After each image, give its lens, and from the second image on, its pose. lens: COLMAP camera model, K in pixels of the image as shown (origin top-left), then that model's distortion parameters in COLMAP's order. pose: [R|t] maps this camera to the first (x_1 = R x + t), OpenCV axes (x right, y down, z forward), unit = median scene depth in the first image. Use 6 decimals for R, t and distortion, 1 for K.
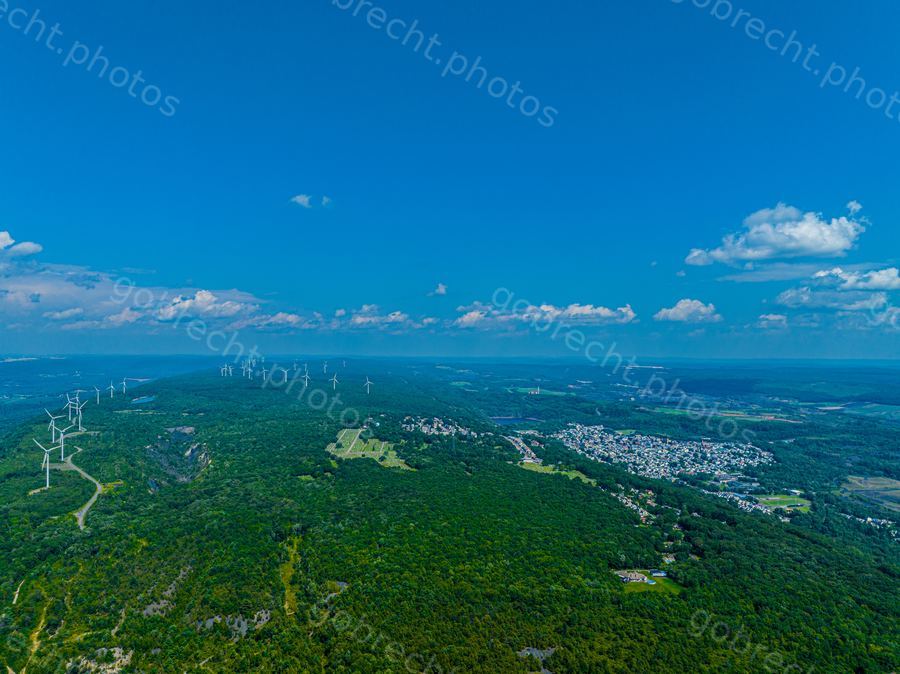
lens RADIAL K [[635.8, 0, 451.1], [0, 635.8, 343.7], [0, 0, 1]] dist [-0.050125, 0.023070]
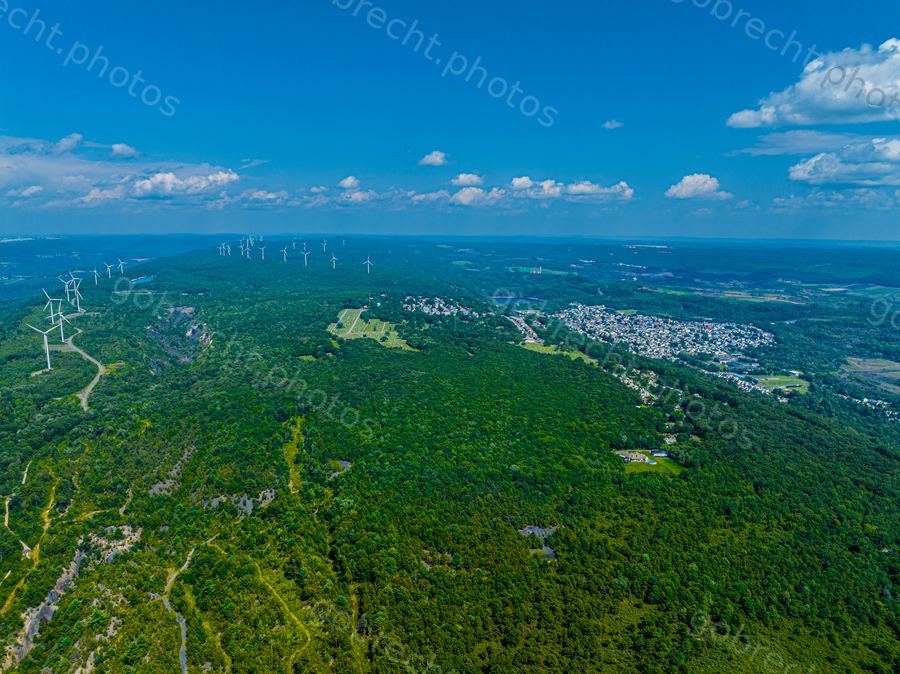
lens RADIAL K [[635.8, 0, 451.7], [0, 635.8, 337.3], [0, 0, 1]] dist [-0.050125, 0.023070]
pose [[1.000000, 0.000896, -0.000362, -0.001220], [-0.000817, 0.983878, 0.178841, 0.000528], [0.000516, -0.178841, 0.983878, 0.017208]]
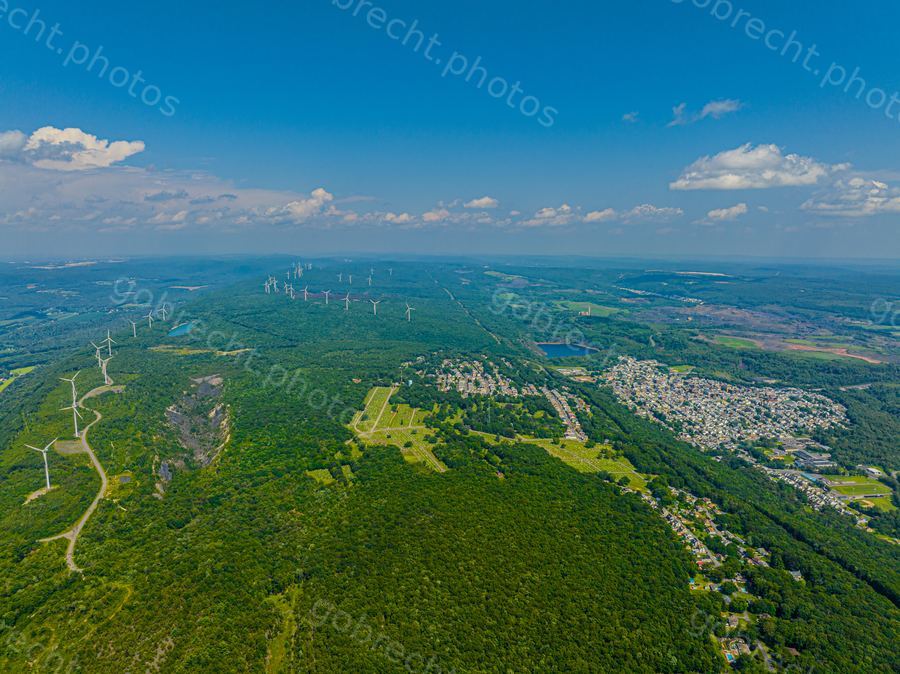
lens RADIAL K [[635.8, 0, 454.3], [0, 635.8, 343.9], [0, 0, 1]] dist [-0.050125, 0.023070]
pose [[0.997134, 0.005842, -0.075430, 0.021656], [0.006649, 0.986388, 0.164298, -0.094424], [0.075363, -0.164329, 0.983522, 0.113404]]
